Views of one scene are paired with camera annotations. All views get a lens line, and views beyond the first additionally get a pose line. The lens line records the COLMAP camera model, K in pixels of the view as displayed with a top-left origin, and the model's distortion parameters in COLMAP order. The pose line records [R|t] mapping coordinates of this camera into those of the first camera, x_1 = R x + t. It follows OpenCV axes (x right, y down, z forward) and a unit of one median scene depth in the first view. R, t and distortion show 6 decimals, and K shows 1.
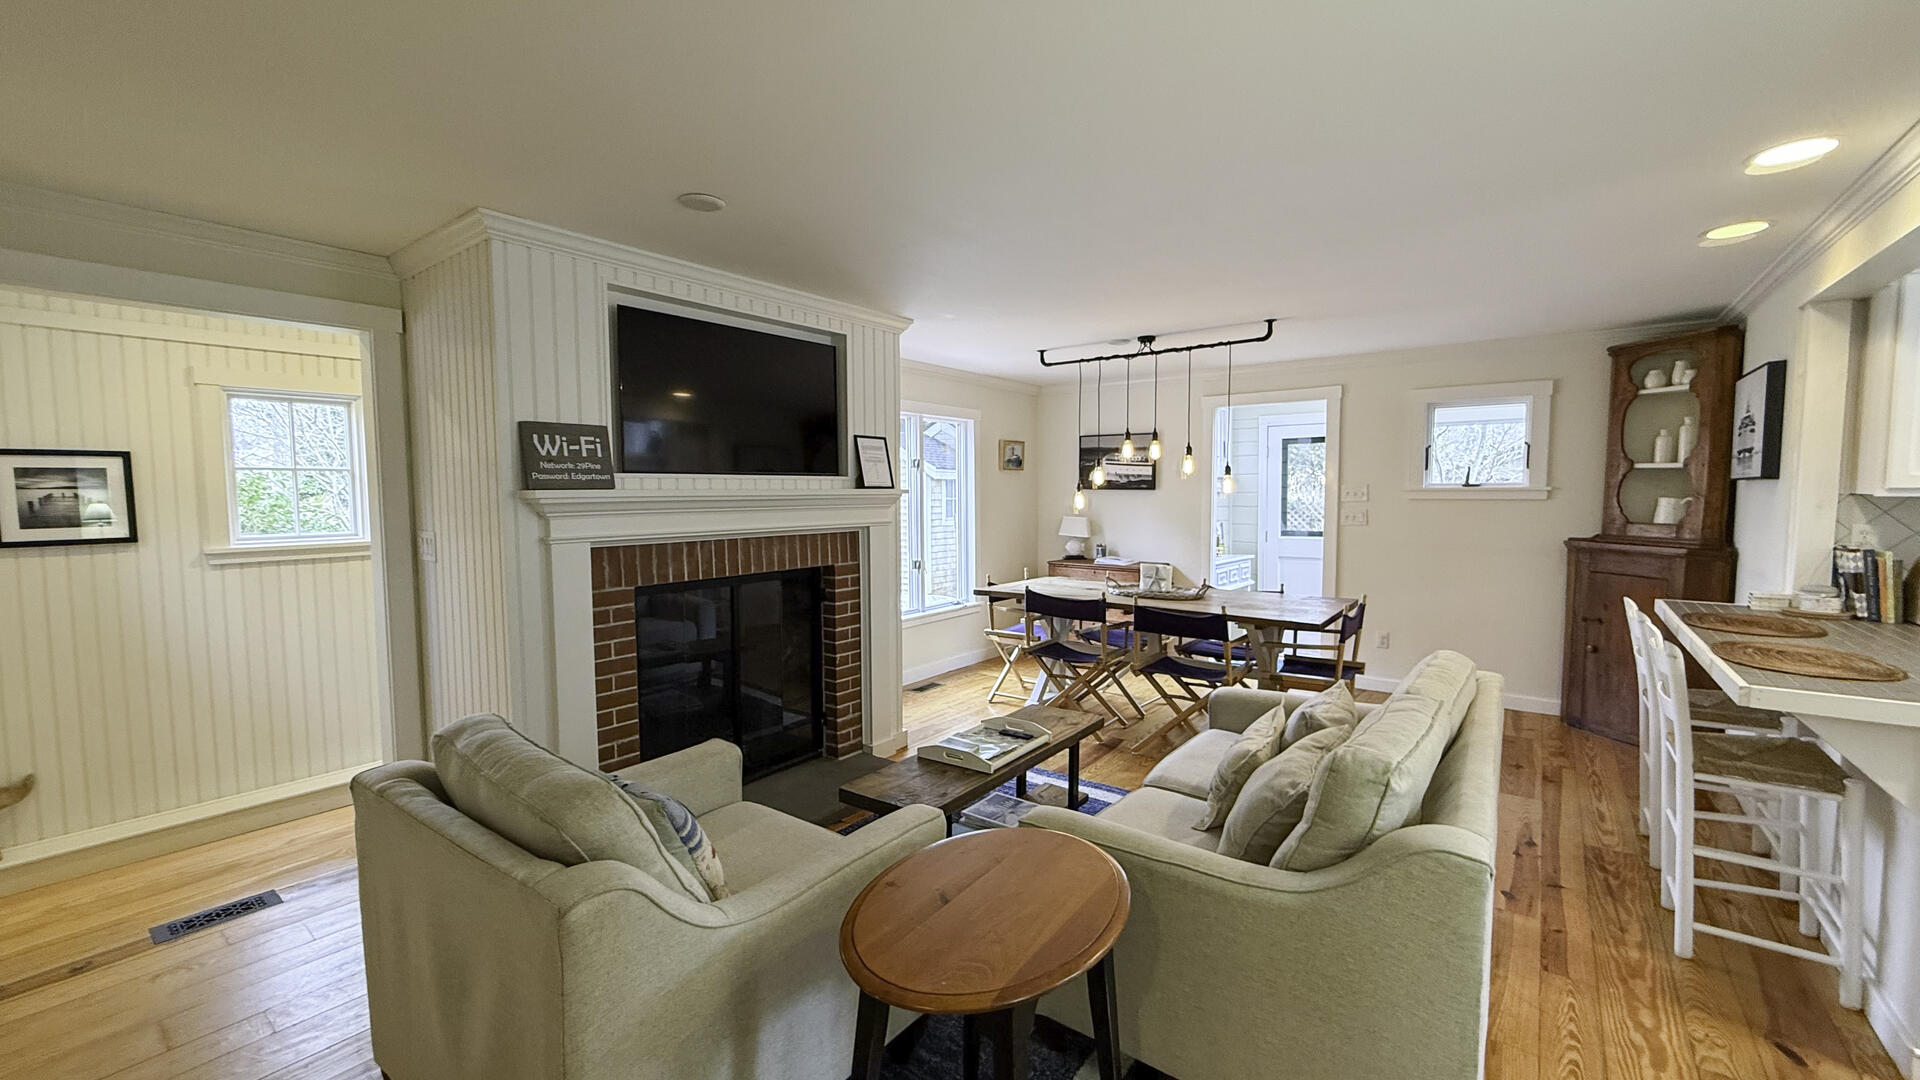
lens RADIAL K [[767.5, 0, 954.5], [0, 767.5, 536.1], [0, 0, 1]] dist [0.001272, 0.000435]
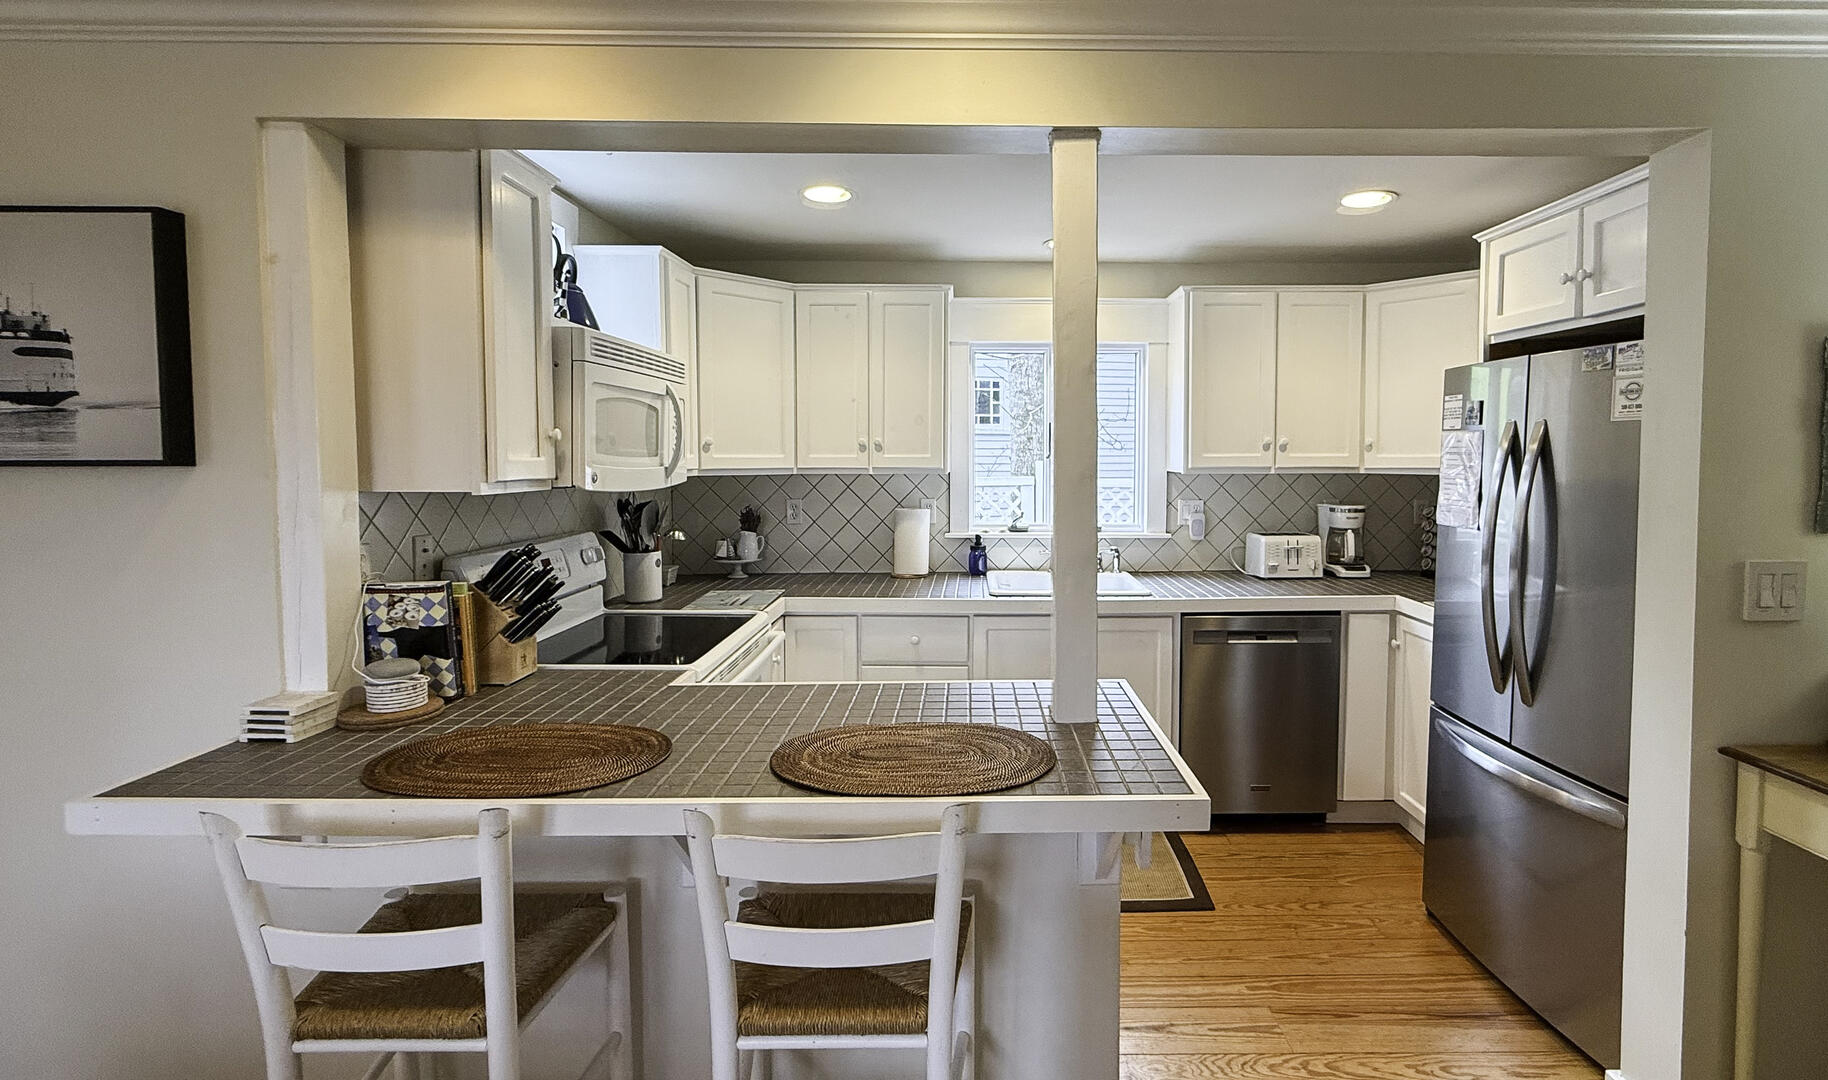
lens RADIAL K [[854.0, 0, 976.0], [0, 854.0, 499.0], [0, 0, 1]] dist [0.000311, 0.000030]
pose [[-0.616159, -0.036161, 0.786792, 0.266826], [0.052754, 0.994808, 0.087034, -0.054422], [-0.785853, 0.095133, -0.611052, 0.695979]]
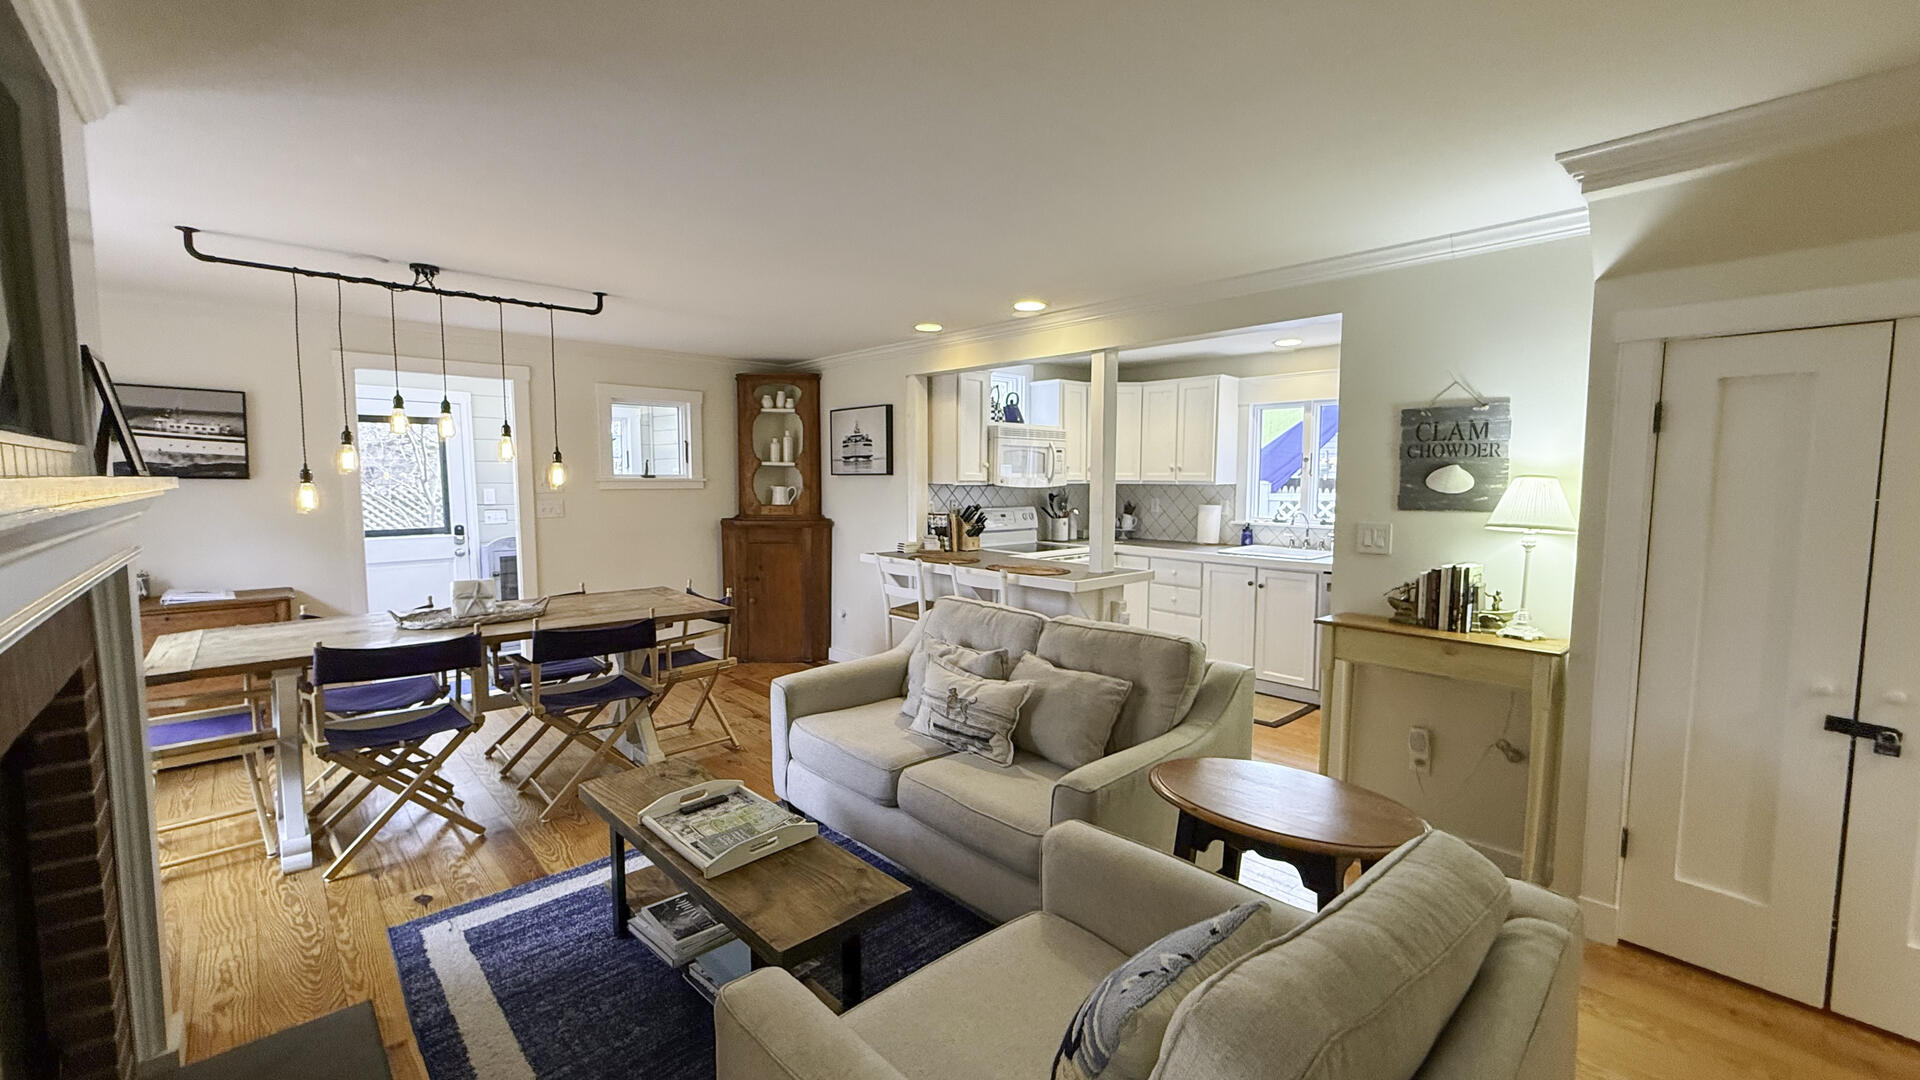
lens RADIAL K [[767.5, 0, 958.8], [0, 767.5, 536.7], [0, 0, 1]] dist [0.001272, 0.000435]
pose [[0.168352, -0.069147, 0.983299, -0.417697], [0.056473, 0.996575, 0.060412, -0.024245], [-0.984108, 0.045359, 0.171681, 0.424178]]
